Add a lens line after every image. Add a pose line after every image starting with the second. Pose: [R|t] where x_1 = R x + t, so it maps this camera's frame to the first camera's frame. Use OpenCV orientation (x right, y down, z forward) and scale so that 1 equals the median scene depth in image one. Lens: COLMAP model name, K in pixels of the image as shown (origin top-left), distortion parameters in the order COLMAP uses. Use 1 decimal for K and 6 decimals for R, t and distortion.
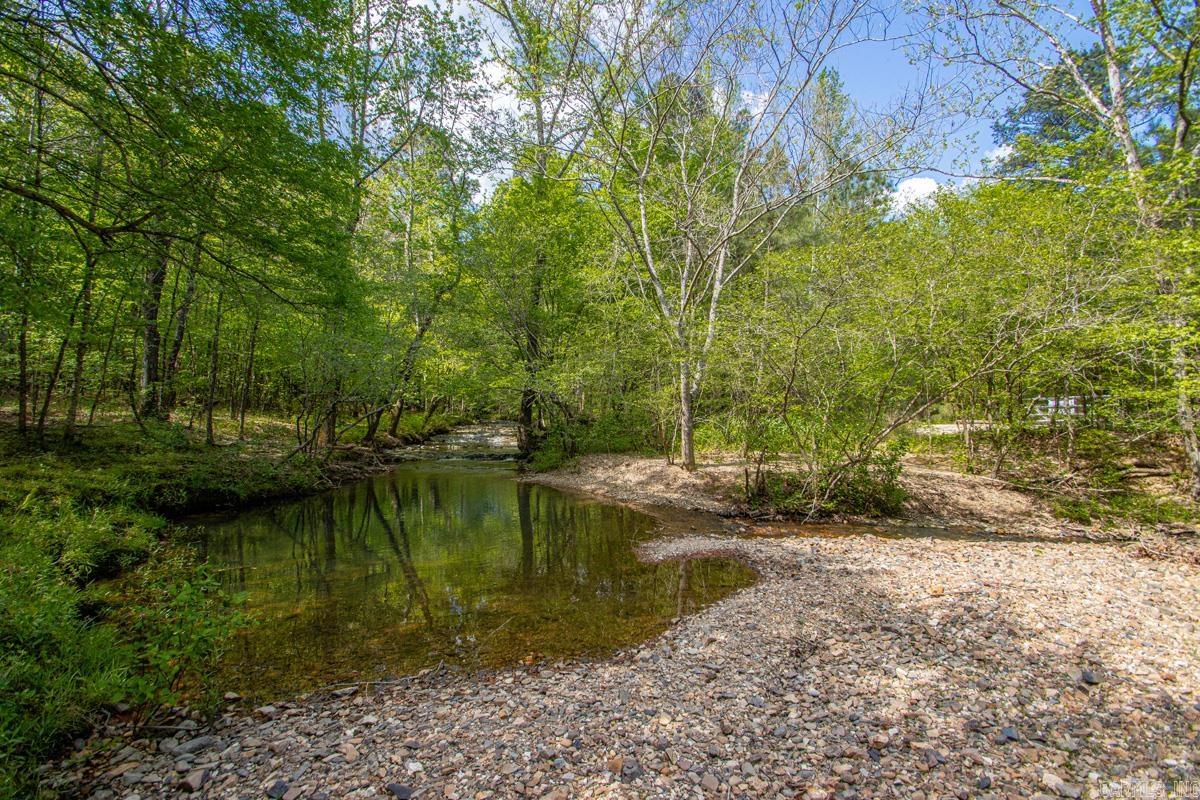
lens RADIAL K [[552.3, 0, 597.7], [0, 552.3, 402.0], [0, 0, 1]] dist [-0.009188, -0.003526]
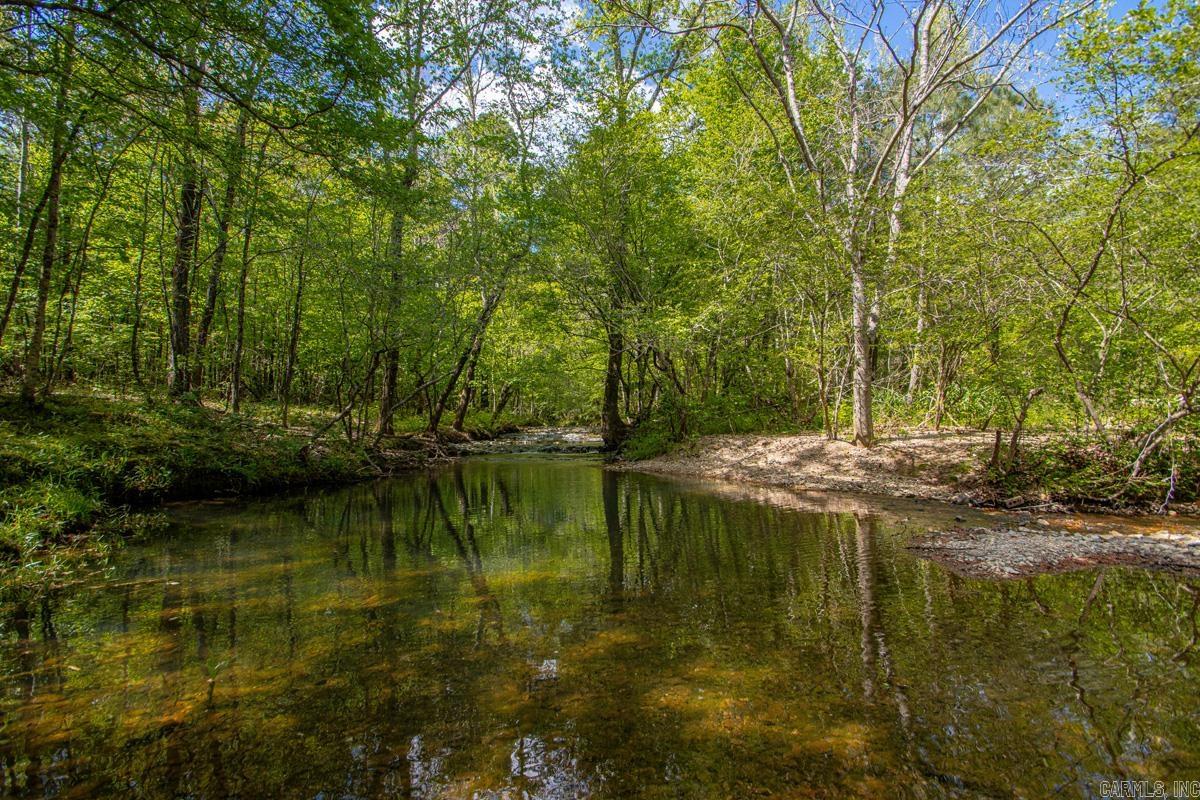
lens RADIAL K [[552.3, 0, 596.0], [0, 552.3, 400.3], [0, 0, 1]] dist [-0.009188, -0.003526]
pose [[0.992928, -0.025941, -0.115848, -0.093019], [0.023008, 0.999382, -0.026581, 0.078490], [0.116466, 0.023728, 0.992911, 0.272532]]
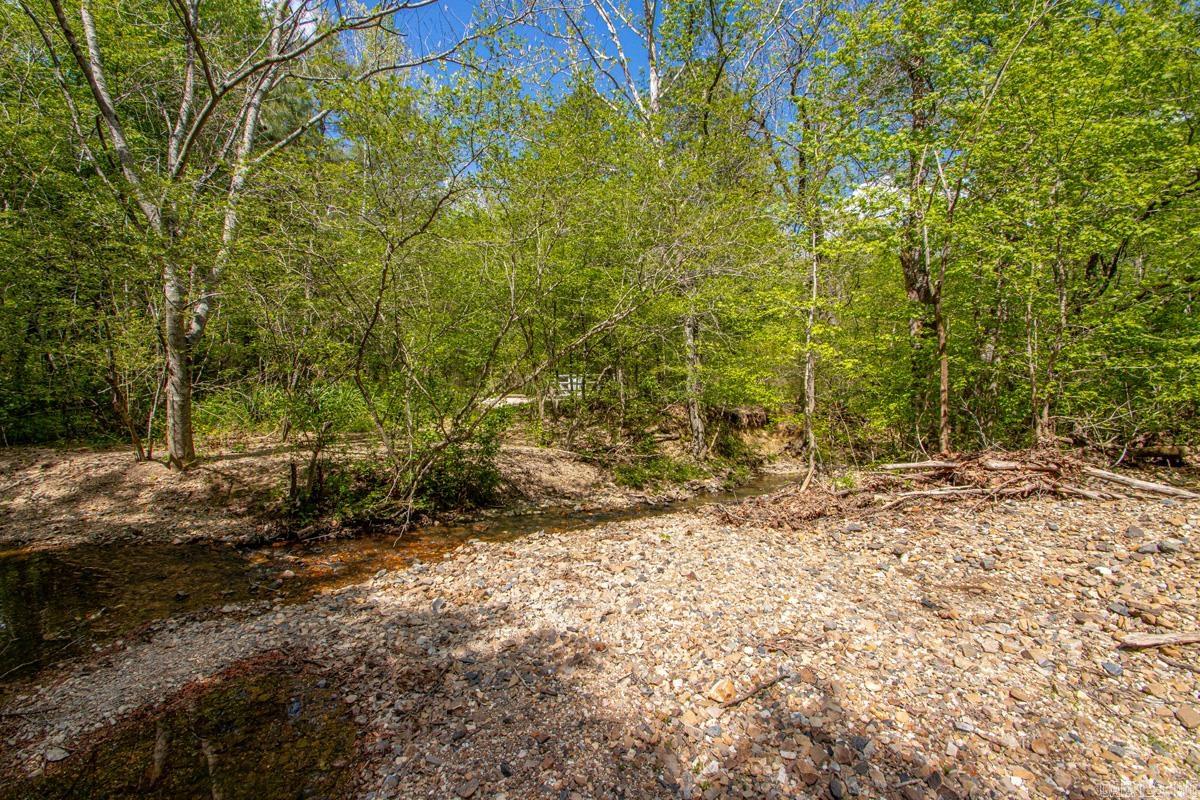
lens RADIAL K [[552.3, 0, 579.4], [0, 552.3, 398.5], [0, 0, 1]] dist [-0.009188, -0.003526]
pose [[0.715671, 0.003141, 0.698430, 0.060282], [-0.027163, 0.999359, 0.023339, 0.024166], [-0.697909, -0.035675, 0.715297, 0.291214]]
